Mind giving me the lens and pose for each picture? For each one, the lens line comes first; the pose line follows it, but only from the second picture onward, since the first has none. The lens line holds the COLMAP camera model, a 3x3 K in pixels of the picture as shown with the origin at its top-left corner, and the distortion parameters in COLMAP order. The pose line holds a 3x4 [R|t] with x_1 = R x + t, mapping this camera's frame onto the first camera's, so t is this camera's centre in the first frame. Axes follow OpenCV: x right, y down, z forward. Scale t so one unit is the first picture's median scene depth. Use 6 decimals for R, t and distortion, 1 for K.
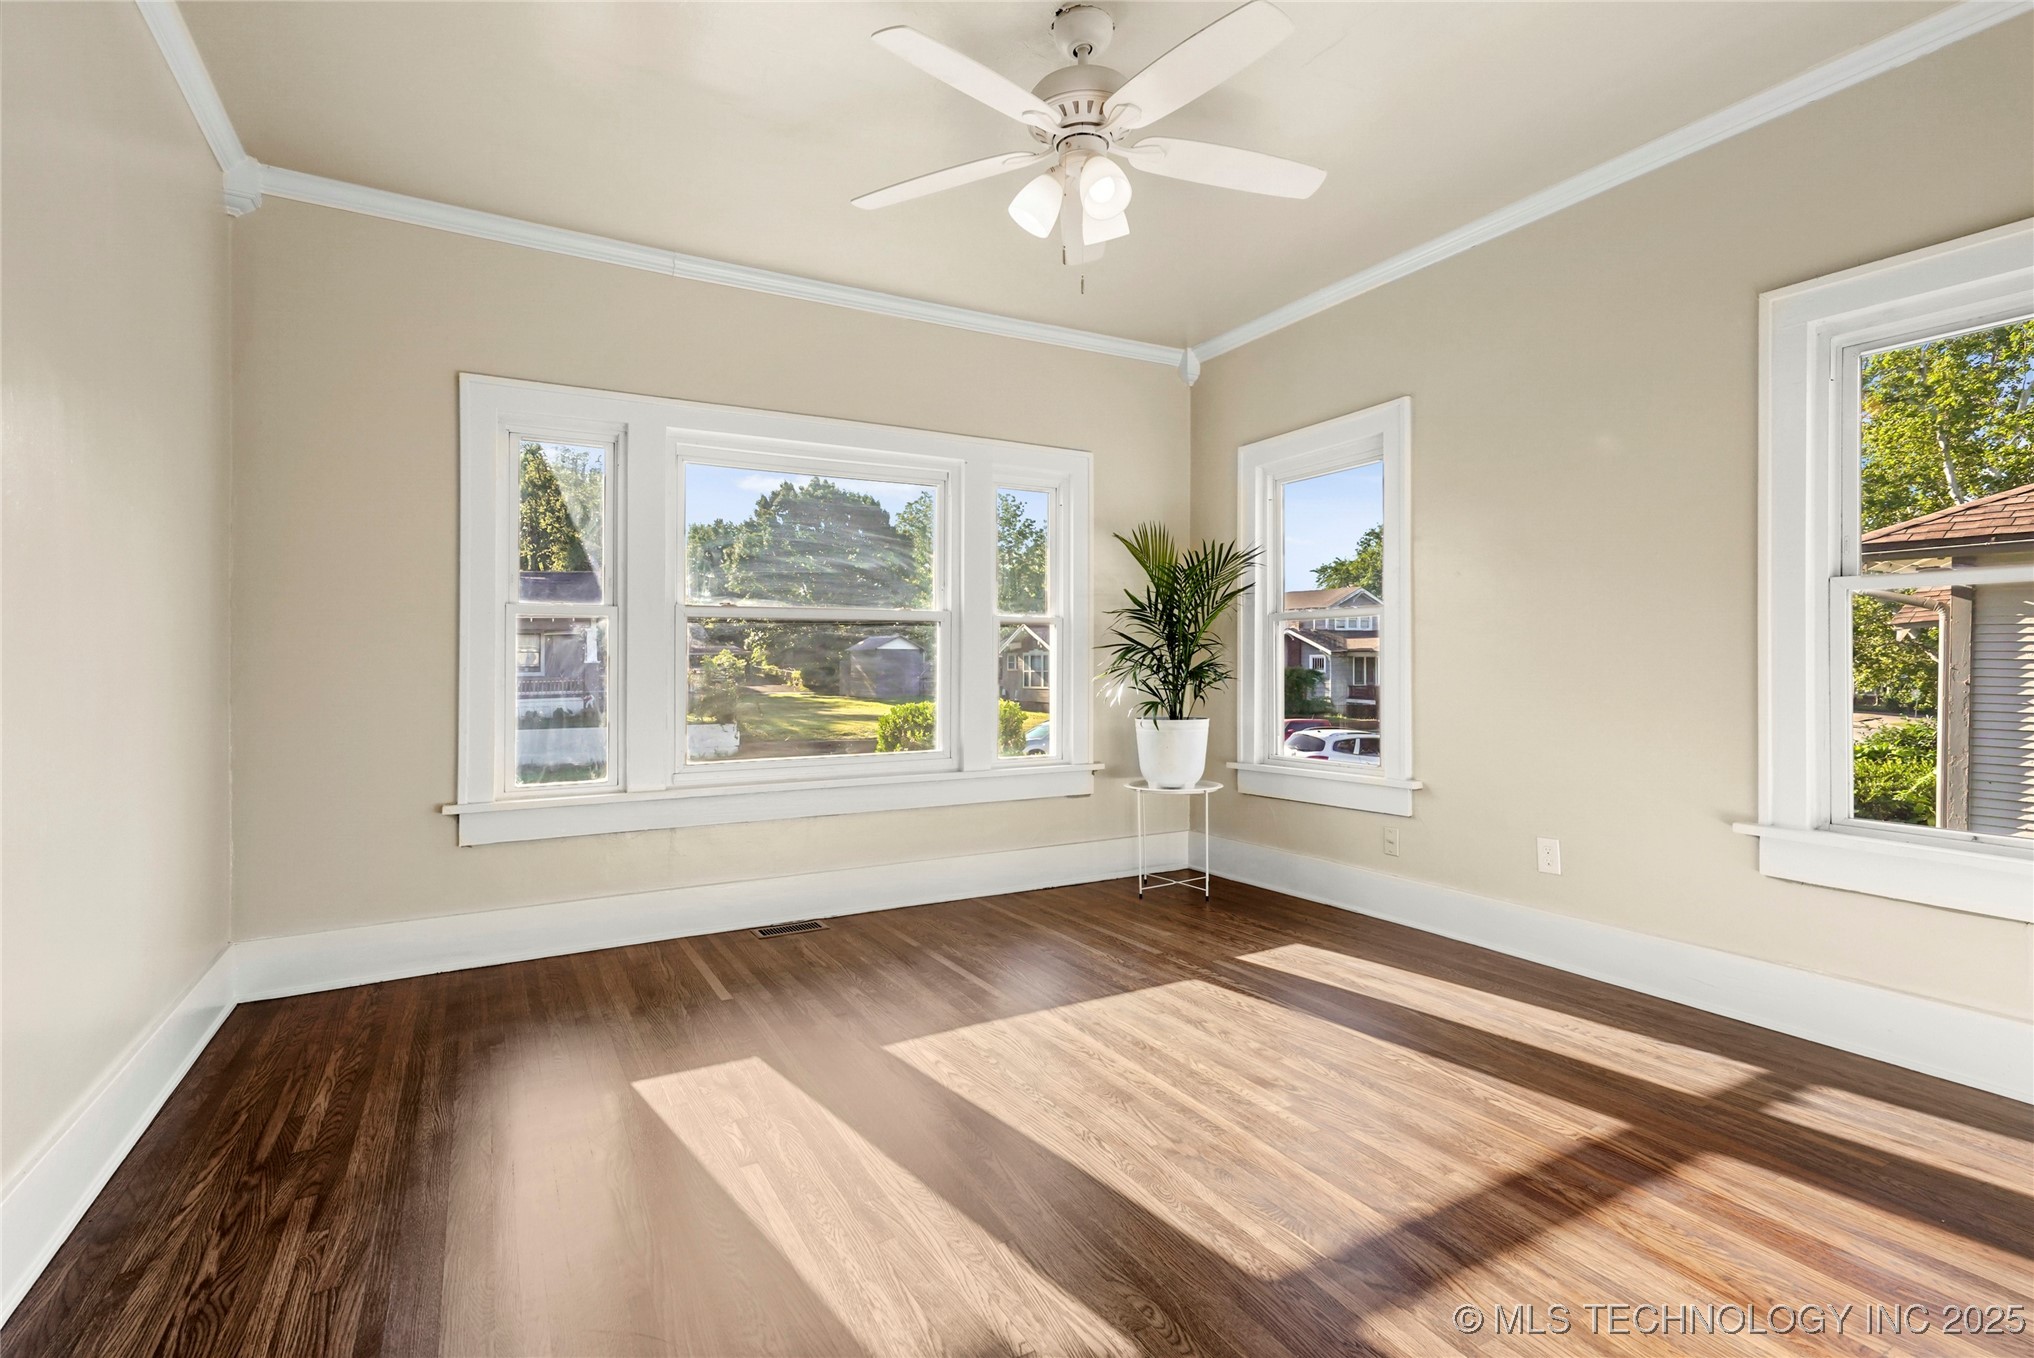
lens RADIAL K [[967.5, 0, 1023.4], [0, 967.5, 674.5], [0, 0, 1]] dist [0.001599, 0.001706]
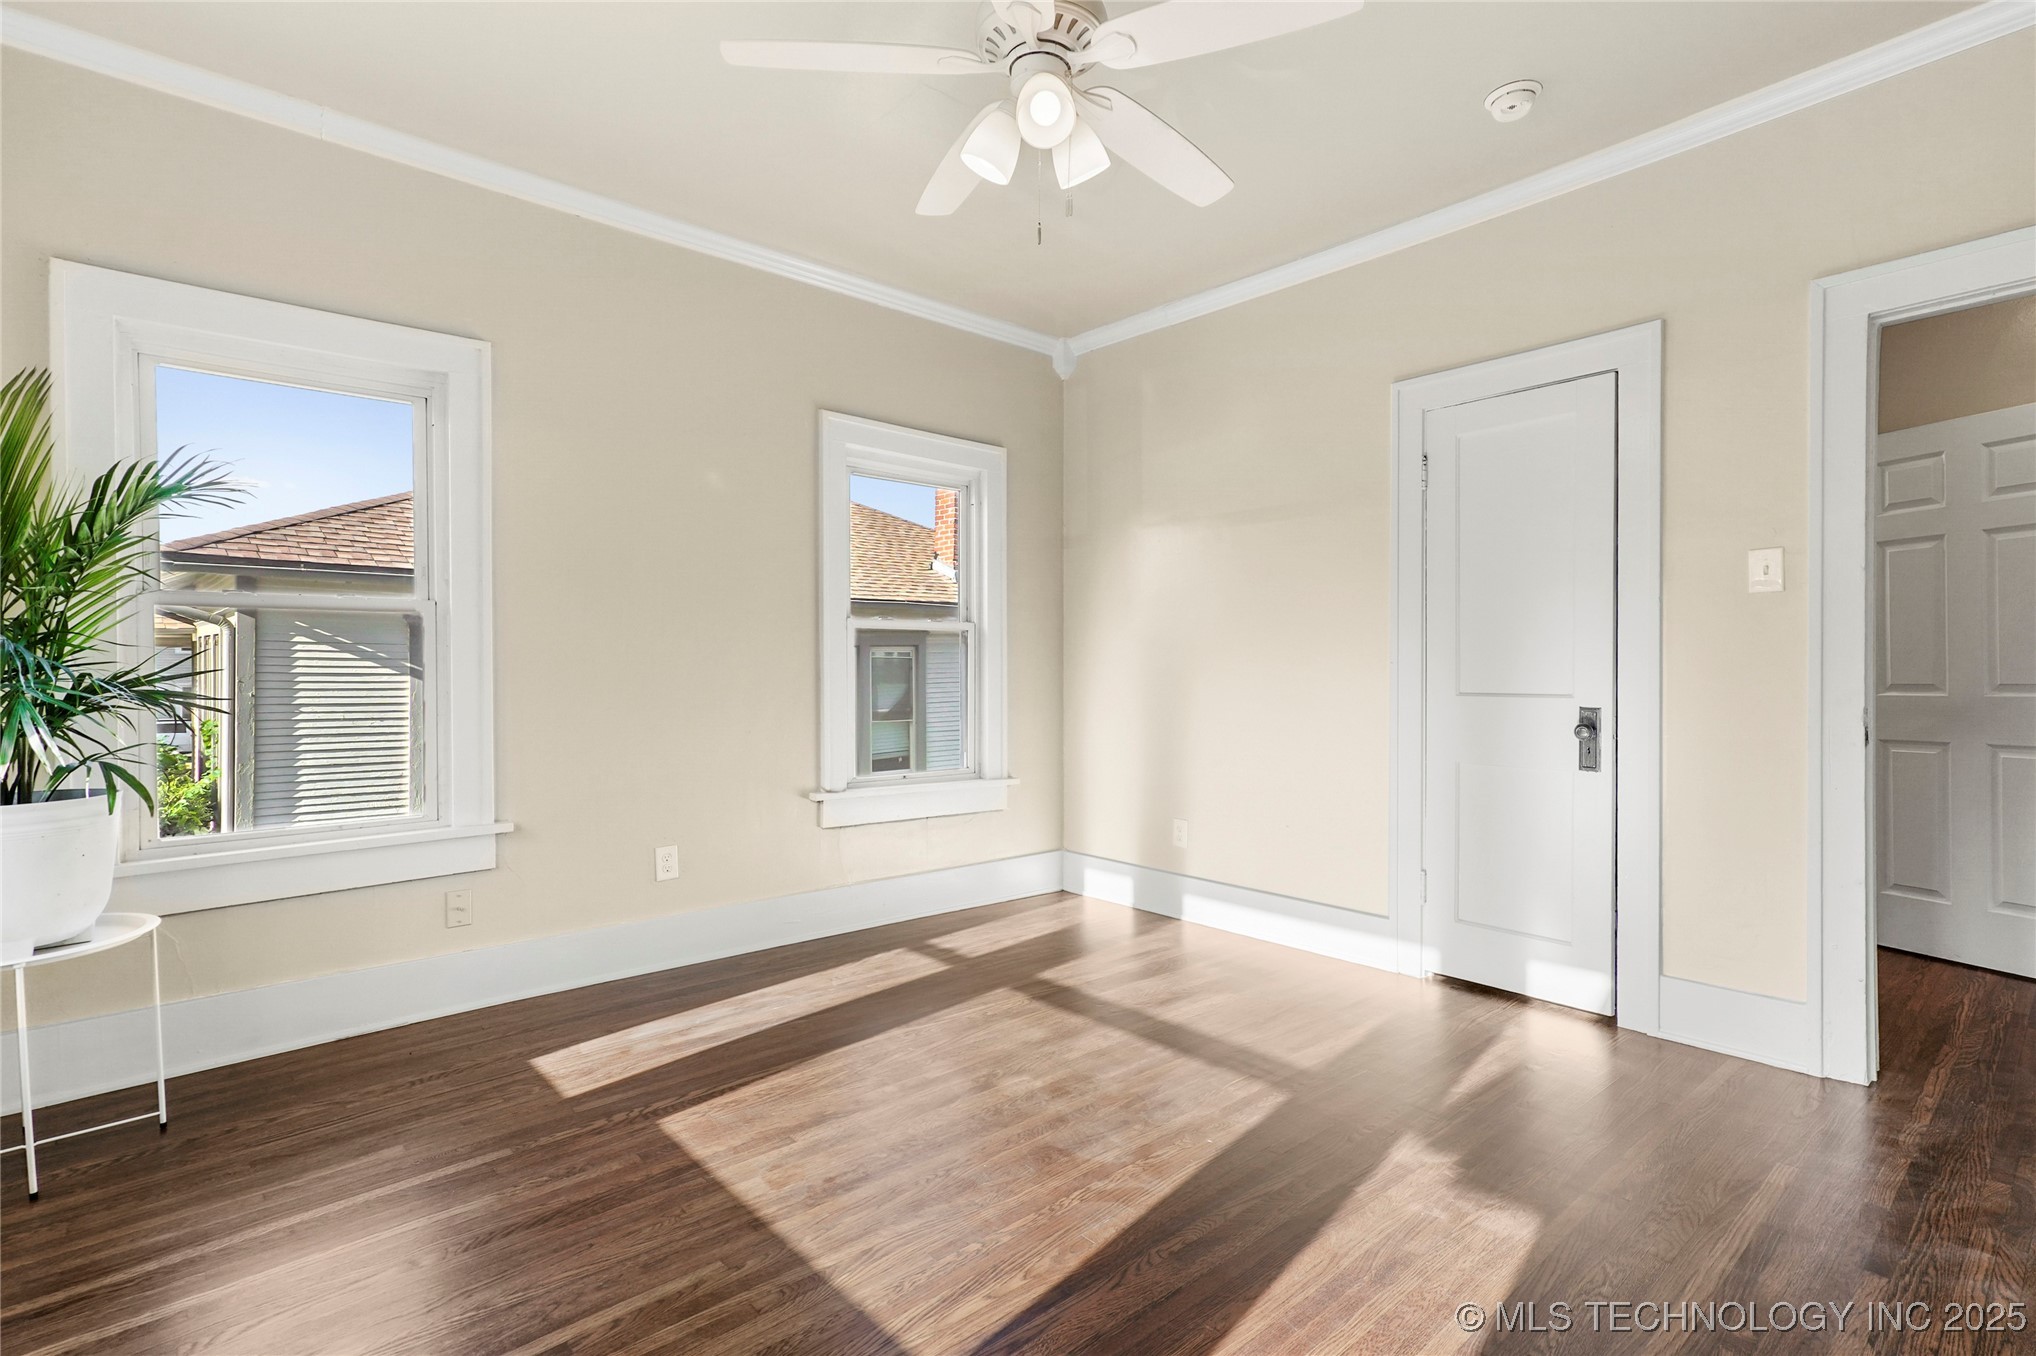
lens RADIAL K [[968.5, 0, 1024.4], [0, 968.5, 673.5], [0, 0, 1]] dist [0.001599, 0.001706]
pose [[-0.204816, -0.000033, 0.978800, -0.611889], [0.013809, 0.999900, 0.002923, -0.014155], [-0.978703, 0.014115, -0.204796, 0.930009]]
